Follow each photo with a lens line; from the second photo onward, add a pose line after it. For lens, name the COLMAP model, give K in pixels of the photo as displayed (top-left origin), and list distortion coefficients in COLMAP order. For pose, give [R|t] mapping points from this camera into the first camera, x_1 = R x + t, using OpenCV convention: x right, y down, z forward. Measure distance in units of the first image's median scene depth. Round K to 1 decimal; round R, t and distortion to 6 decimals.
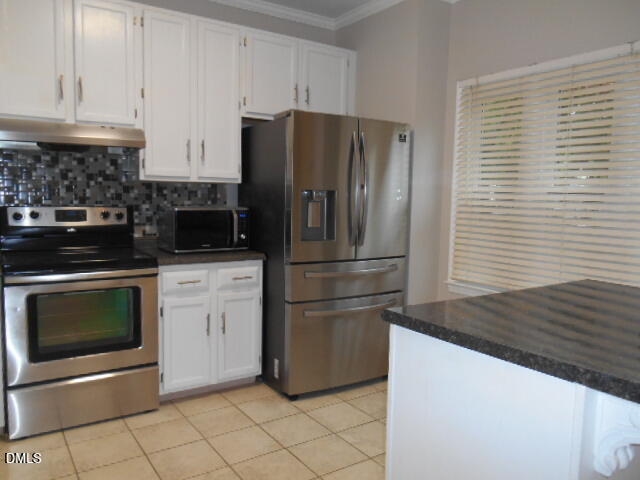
lens RADIAL K [[495.6, 0, 320.7], [0, 495.6, 241.2], [0, 0, 1]] dist [-0.013837, 0.009550]
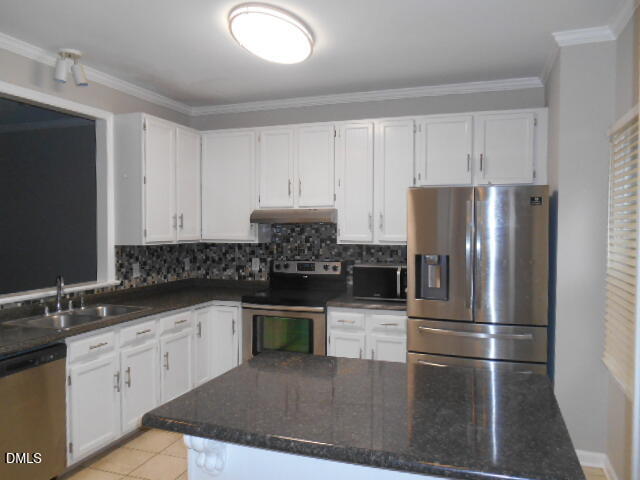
lens RADIAL K [[495.6, 0, 313.6], [0, 495.6, 242.3], [0, 0, 1]] dist [-0.013837, 0.009550]
pose [[0.607048, 0.006717, -0.794637, 0.683622], [-0.064843, 0.997048, -0.041107, -0.063814], [0.792015, 0.076481, 0.605692, 0.094711]]
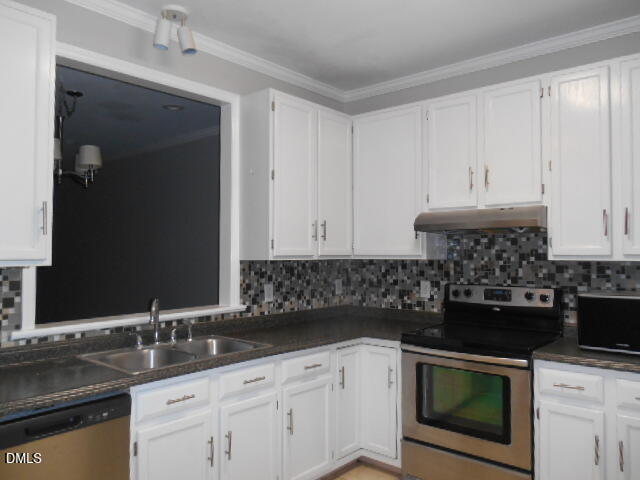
lens RADIAL K [[495.6, 0, 320.2], [0, 495.6, 238.9], [0, 0, 1]] dist [-0.013837, 0.009550]
pose [[0.286732, -0.045917, -0.956910, 0.369103], [-0.085081, 0.993683, -0.073176, -0.058647], [0.954225, 0.102397, 0.281014, 0.332329]]
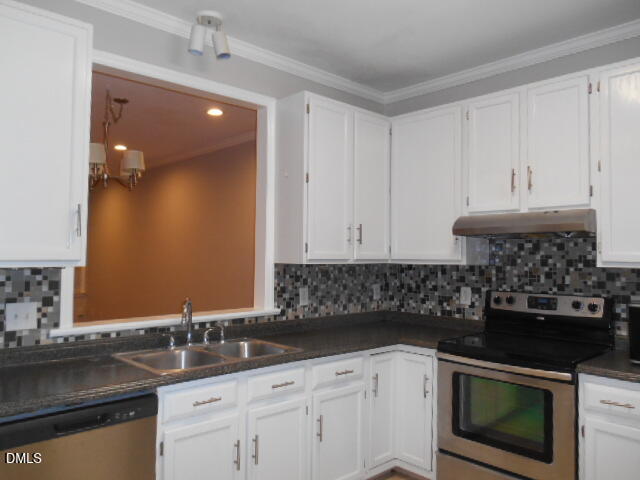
lens RADIAL K [[495.6, 0, 319.9], [0, 495.6, 238.5], [0, 0, 1]] dist [-0.013837, 0.009550]
pose [[0.189164, -0.052862, -0.980522, 0.363236], [-0.099505, 0.992378, -0.072698, -0.061506], [0.976891, 0.111318, 0.182462, 0.365234]]
